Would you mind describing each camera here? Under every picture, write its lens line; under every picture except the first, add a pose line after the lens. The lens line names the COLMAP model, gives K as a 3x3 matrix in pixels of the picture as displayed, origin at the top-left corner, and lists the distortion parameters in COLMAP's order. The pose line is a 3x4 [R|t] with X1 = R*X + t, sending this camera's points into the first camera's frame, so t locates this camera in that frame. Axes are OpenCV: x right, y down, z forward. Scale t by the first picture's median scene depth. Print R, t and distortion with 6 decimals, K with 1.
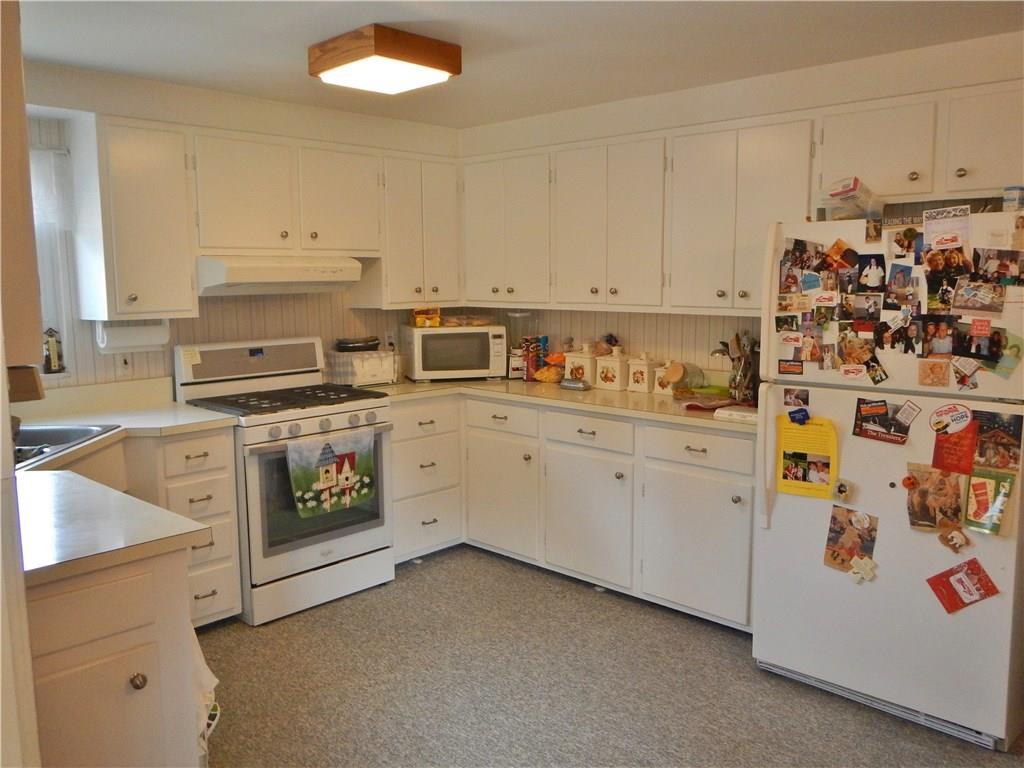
lens RADIAL K [[837.2, 0, 507.2], [0, 837.2, 384.6], [0, 0, 1]] dist [-0.011455, -0.004936]
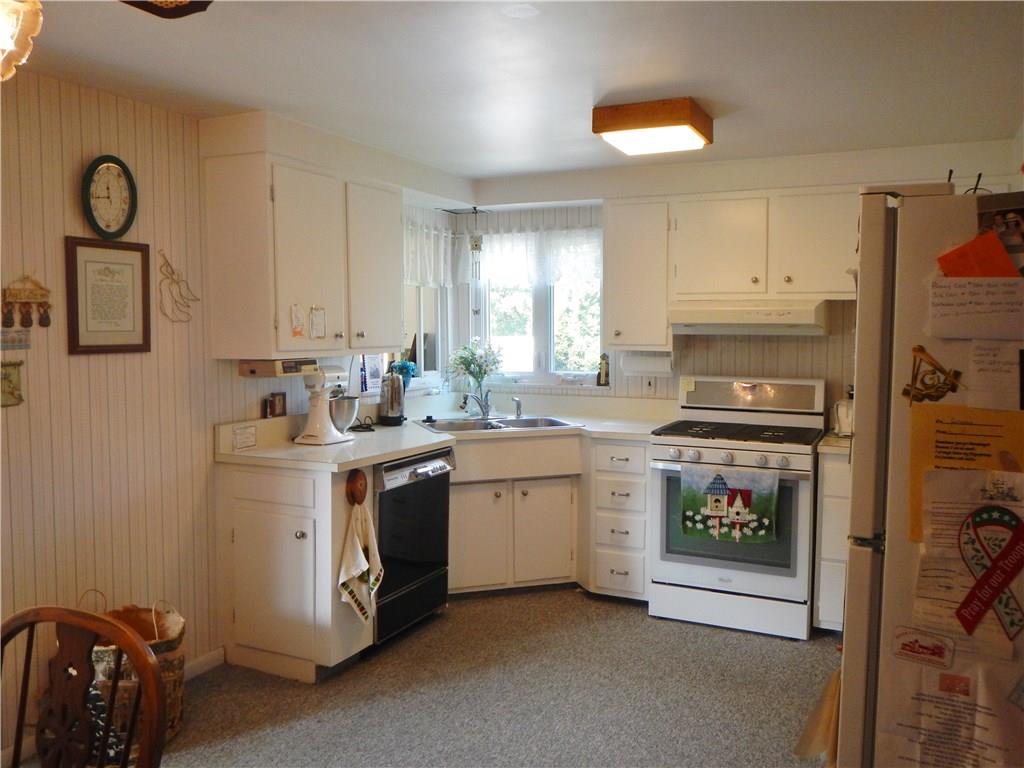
lens RADIAL K [[837.2, 0, 507.5], [0, 837.2, 382.0], [0, 0, 1]] dist [-0.011455, -0.004936]
pose [[0.310214, 0.079689, -0.947321, 0.691418], [-0.130469, 0.990620, 0.040607, -0.053830], [0.941671, 0.110999, 0.317701, 0.389006]]
